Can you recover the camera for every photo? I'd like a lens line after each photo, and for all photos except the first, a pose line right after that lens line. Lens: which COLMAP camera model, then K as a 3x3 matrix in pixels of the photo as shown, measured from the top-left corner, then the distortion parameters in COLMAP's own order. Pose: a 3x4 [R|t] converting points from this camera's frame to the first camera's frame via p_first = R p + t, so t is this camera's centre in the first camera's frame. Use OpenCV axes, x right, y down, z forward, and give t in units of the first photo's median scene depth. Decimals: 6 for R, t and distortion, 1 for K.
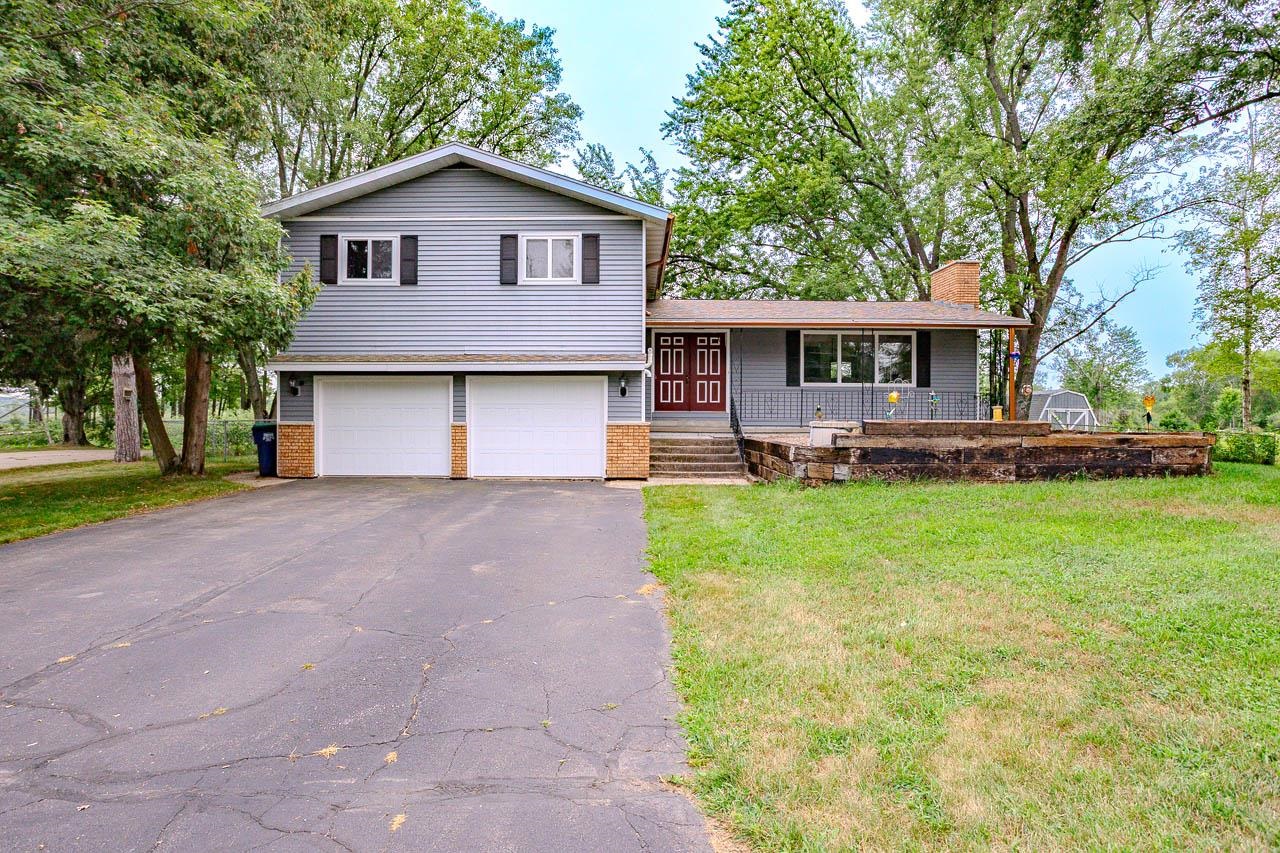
lens RADIAL K [[688.4, 0, 637.8], [0, 688.4, 425.2], [0, 0, 1]] dist [-0.006700, 0.000599]
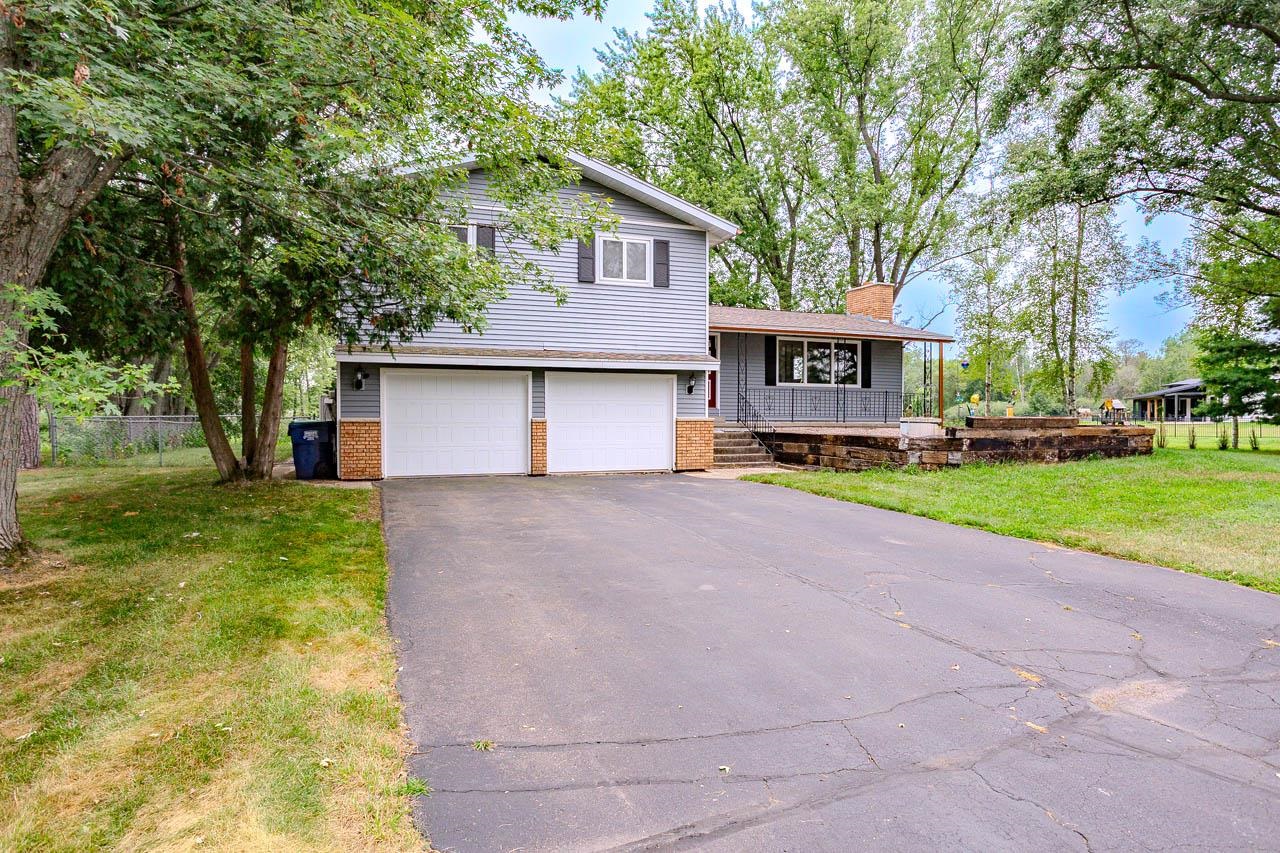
lens RADIAL K [[688.4, 0, 638.4], [0, 688.4, 424.9], [0, 0, 1]] dist [-0.006700, 0.000599]
pose [[0.938790, -0.005162, 0.344452, -0.467239], [0.002387, 0.999961, 0.008479, -0.002764], [-0.344483, -0.007138, 0.938766, 0.016146]]
